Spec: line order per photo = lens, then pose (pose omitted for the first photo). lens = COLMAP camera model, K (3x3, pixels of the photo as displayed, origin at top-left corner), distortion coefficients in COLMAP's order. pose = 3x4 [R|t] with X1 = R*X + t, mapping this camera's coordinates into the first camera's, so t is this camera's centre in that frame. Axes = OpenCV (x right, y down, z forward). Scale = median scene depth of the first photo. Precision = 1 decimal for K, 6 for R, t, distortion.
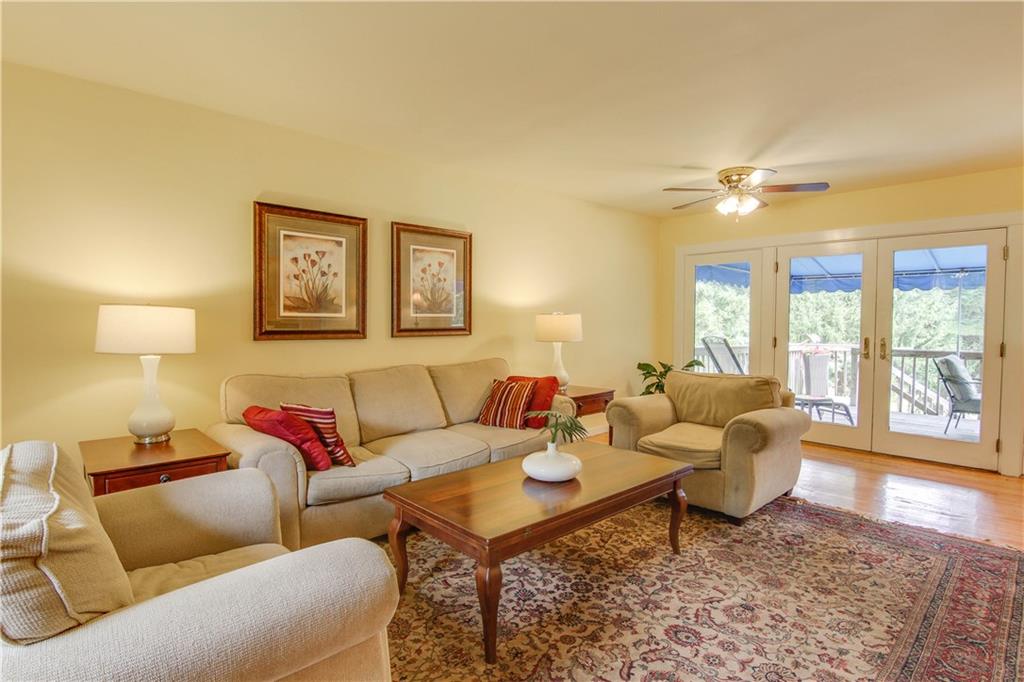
lens RADIAL K [[529.9, 0, 512.3], [0, 529.9, 338.1], [0, 0, 1]] dist [-0.003688, -0.012905]
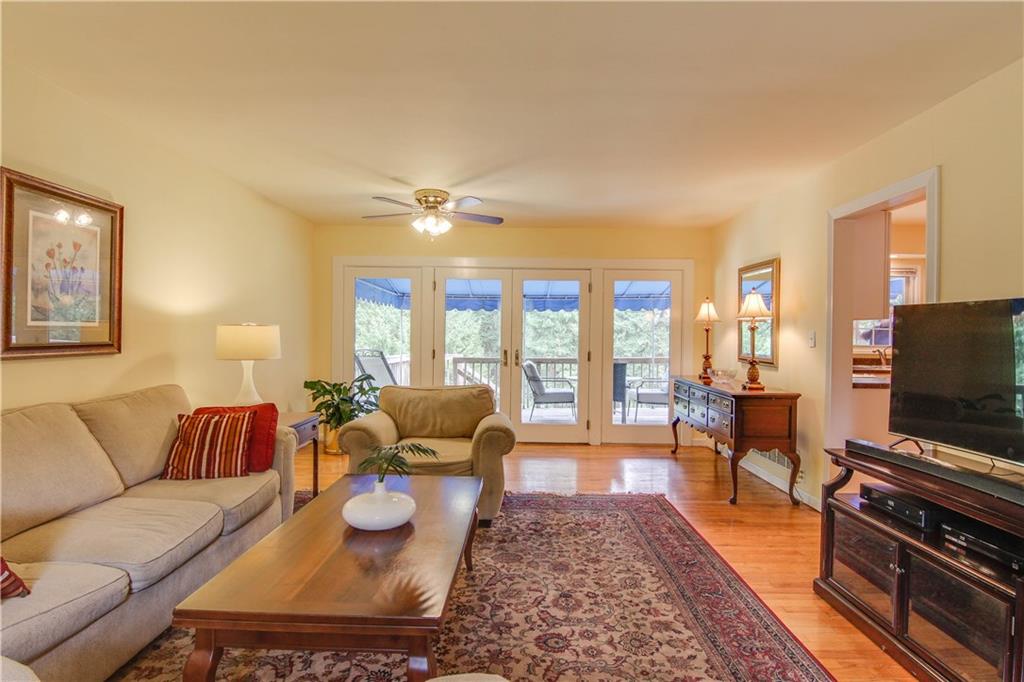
lens RADIAL K [[529.9, 0, 510.4], [0, 529.9, 337.7], [0, 0, 1]] dist [-0.003688, -0.012905]
pose [[0.686594, 0.000815, 0.727040, -0.266796], [0.016201, 0.999734, -0.016421, -0.008032], [-0.726860, 0.023053, 0.686398, 0.188845]]
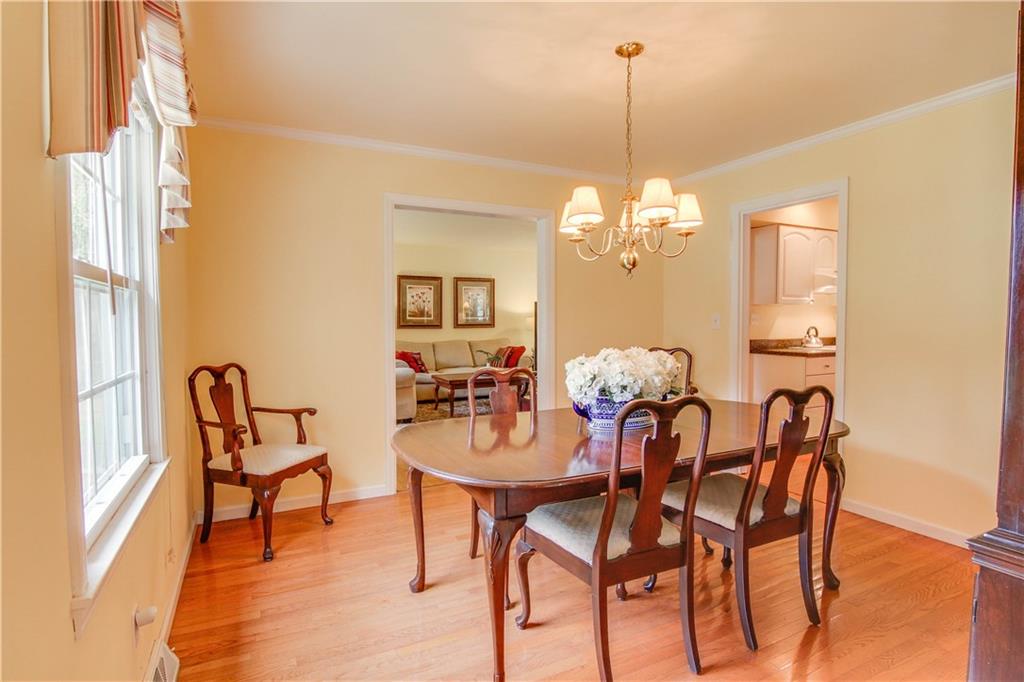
lens RADIAL K [[529.9, 0, 509.4], [0, 529.9, 340.1], [0, 0, 1]] dist [-0.003688, -0.012905]
pose [[0.960658, 0.009163, -0.277584, 0.652578], [-0.006694, 0.999929, 0.009838, 0.026930], [0.277655, -0.007593, 0.960651, -1.148870]]
